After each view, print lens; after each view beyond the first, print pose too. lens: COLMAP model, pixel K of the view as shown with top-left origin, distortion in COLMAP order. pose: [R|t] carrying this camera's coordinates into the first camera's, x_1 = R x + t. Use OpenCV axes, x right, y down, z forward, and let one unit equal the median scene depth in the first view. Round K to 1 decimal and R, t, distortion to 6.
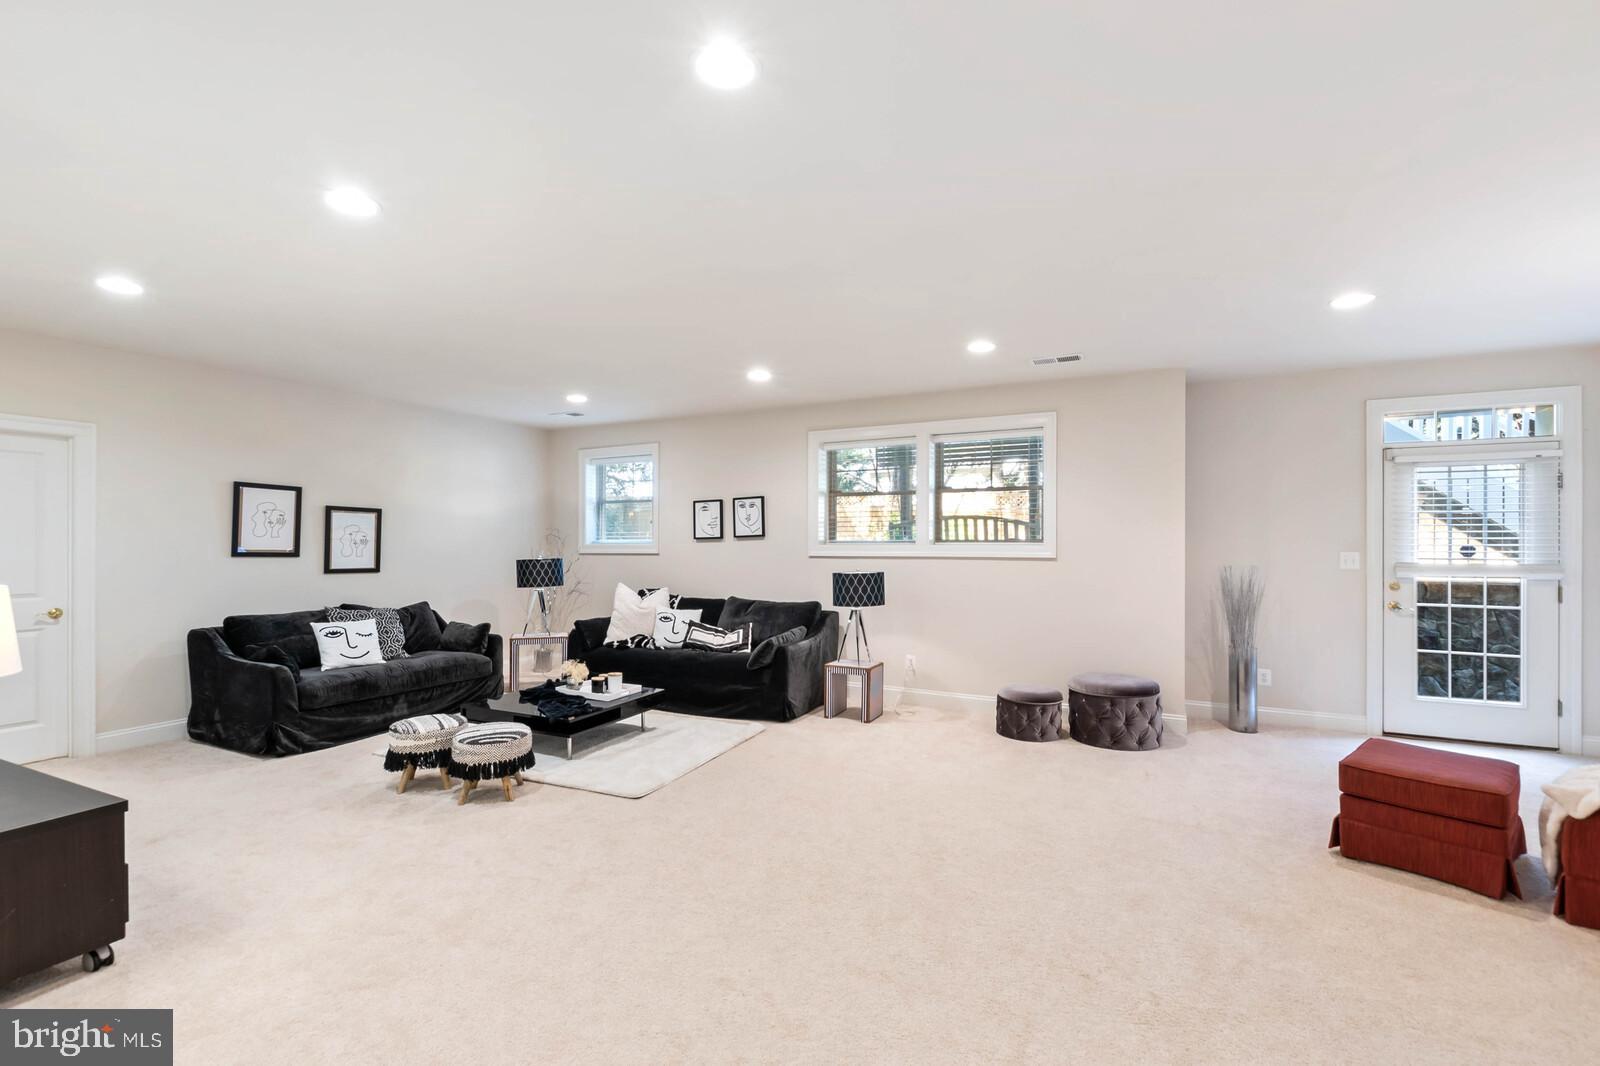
lens RADIAL K [[711.6, 0, 797.2], [0, 711.6, 537.5], [0, 0, 1]] dist [0.004548, -0.002653]
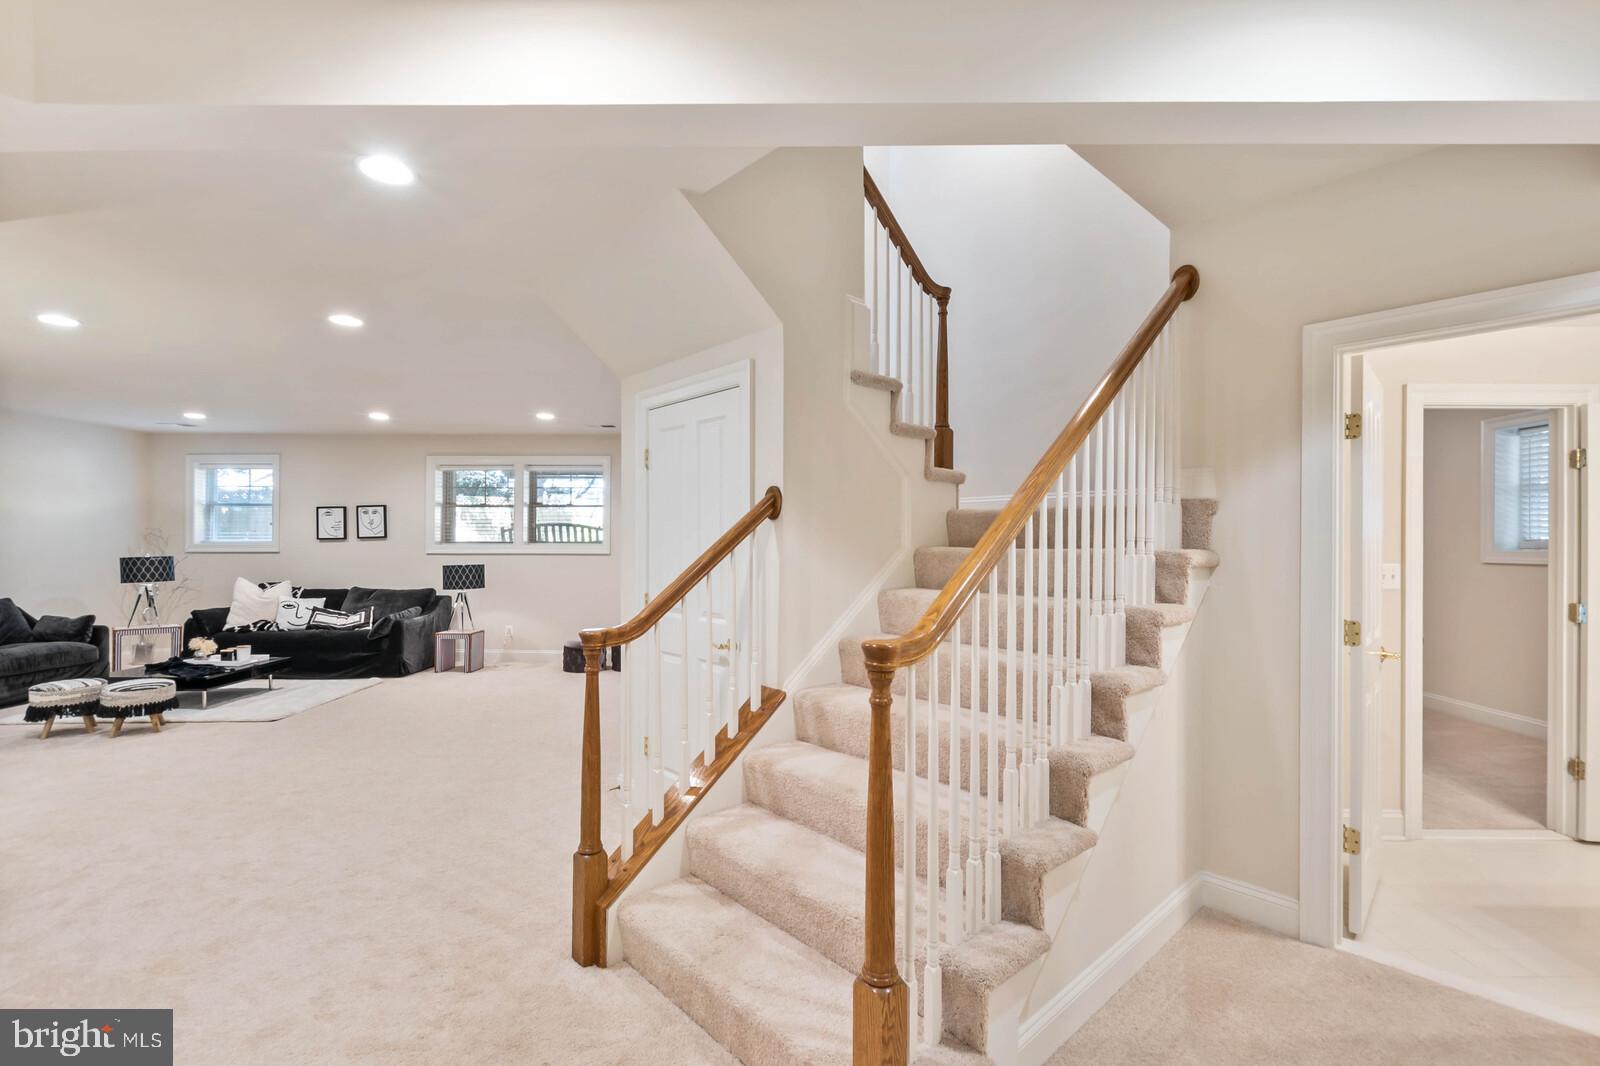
lens RADIAL K [[711.6, 0, 810.1], [0, 711.6, 541.0], [0, 0, 1]] dist [0.004548, -0.002653]
pose [[0.891532, 0.004871, 0.452931, 0.054842], [-0.006793, 0.999974, 0.002616, -0.004502], [-0.452906, -0.005409, 0.891542, -0.481534]]
